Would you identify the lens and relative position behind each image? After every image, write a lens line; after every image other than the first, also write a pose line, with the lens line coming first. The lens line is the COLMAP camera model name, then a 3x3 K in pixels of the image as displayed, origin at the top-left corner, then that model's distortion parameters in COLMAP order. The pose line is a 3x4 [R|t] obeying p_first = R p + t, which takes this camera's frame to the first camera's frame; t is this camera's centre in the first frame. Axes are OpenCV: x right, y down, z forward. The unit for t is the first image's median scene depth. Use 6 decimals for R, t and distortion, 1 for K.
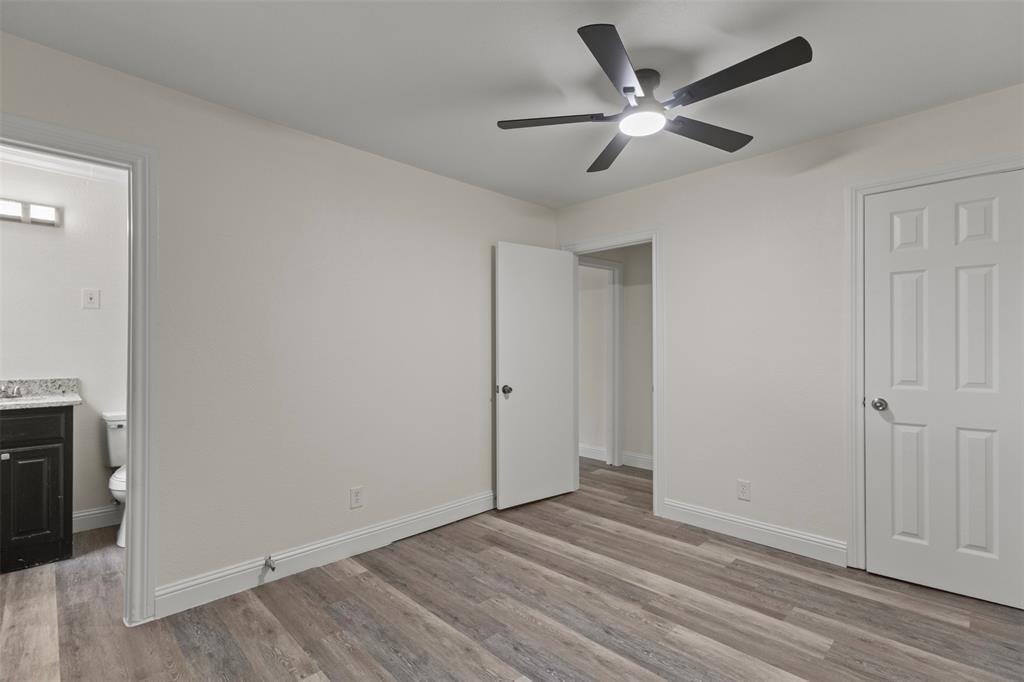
lens RADIAL K [[475.3, 0, 502.8], [0, 475.3, 347.5], [0, 0, 1]] dist [0.004691, 0.000606]
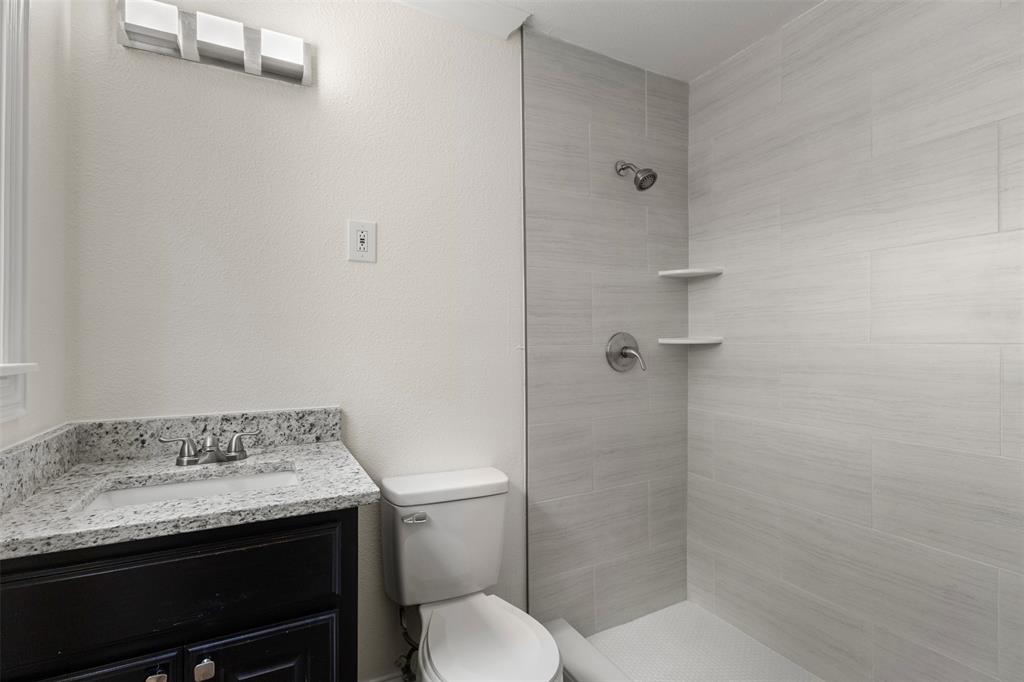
lens RADIAL K [[475.3, 0, 515.8], [0, 475.3, 343.7], [0, 0, 1]] dist [0.004691, 0.000606]
pose [[0.962008, -0.002867, -0.273008, -0.617171], [0.002373, 0.999995, -0.002138, 0.001840], [0.273012, 0.001409, 0.962009, 0.615665]]
